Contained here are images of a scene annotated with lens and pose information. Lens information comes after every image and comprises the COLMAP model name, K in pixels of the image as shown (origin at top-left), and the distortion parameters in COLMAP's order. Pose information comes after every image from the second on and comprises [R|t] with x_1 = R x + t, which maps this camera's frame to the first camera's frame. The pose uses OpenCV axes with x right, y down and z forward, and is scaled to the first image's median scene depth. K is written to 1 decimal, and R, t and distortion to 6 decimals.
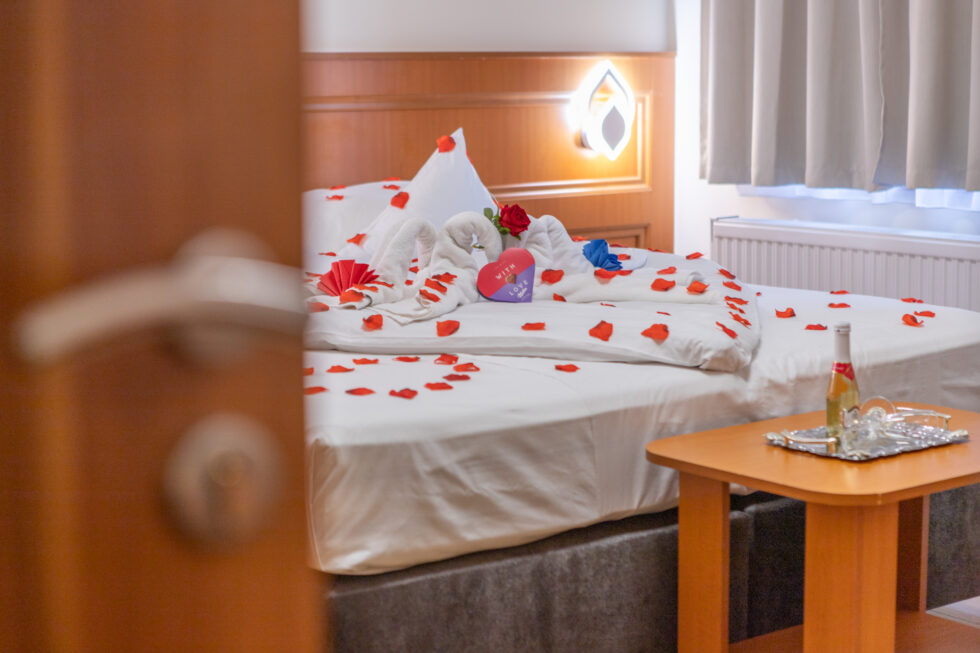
lens RADIAL K [[1950.5, 0, 490.0], [0, 1950.5, 326.5], [0, 0, 1]] dist [0.300219, 0.055855]
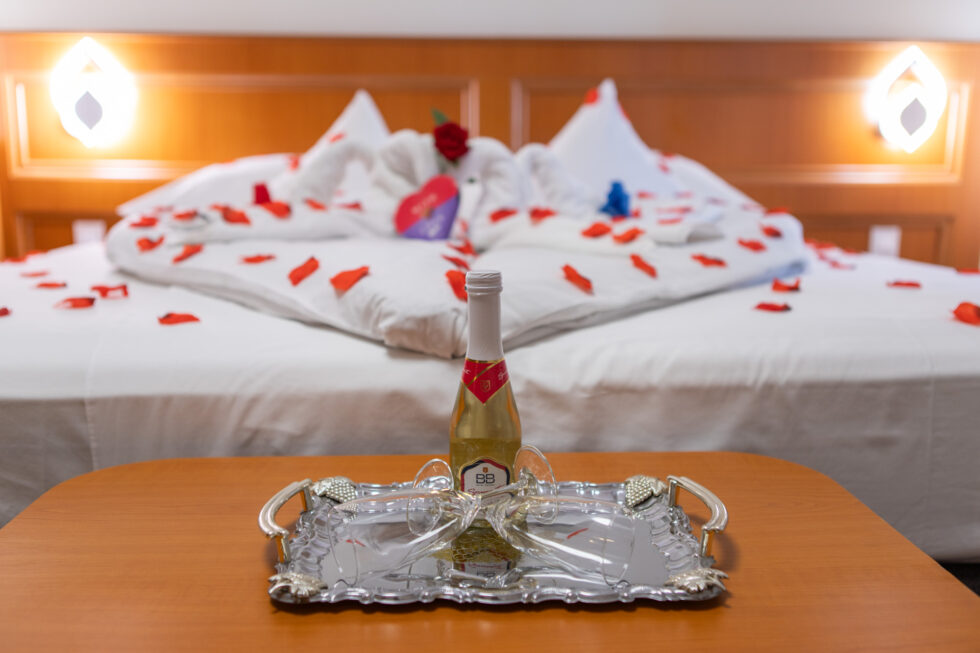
lens RADIAL K [[911.6, 0, 490.0], [0, 911.6, 326.5], [0, 0, 1]] dist [0.052033, 0.005237]
pose [[0.811492, 0.114143, -0.573108, 0.278811], [-0.093696, 0.993464, 0.065195, -0.004526], [0.576804, 0.000793, 0.816882, 0.770925]]
